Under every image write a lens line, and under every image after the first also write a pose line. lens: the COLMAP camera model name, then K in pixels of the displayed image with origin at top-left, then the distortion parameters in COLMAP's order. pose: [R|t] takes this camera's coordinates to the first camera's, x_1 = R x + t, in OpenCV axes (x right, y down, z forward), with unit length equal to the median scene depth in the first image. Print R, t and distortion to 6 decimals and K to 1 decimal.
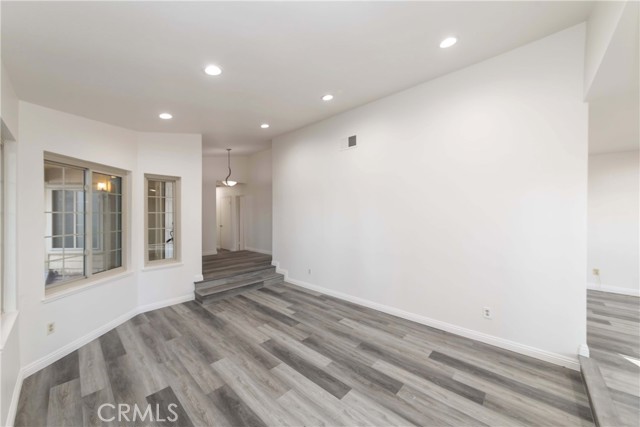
lens RADIAL K [[231.2, 0, 318.6], [0, 231.2, 214.4], [0, 0, 1]] dist [-0.003563, 0.001328]
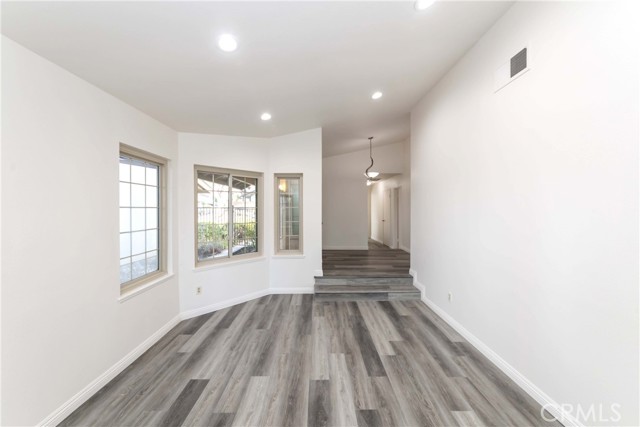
lens RADIAL K [[231.2, 0, 317.1], [0, 231.2, 208.5], [0, 0, 1]] dist [-0.003563, 0.001328]
pose [[0.684394, -0.001322, -0.729111, 0.279259], [0.001212, 0.999999, -0.000676, -0.001016], [0.729111, -0.000421, 0.684395, 0.444118]]
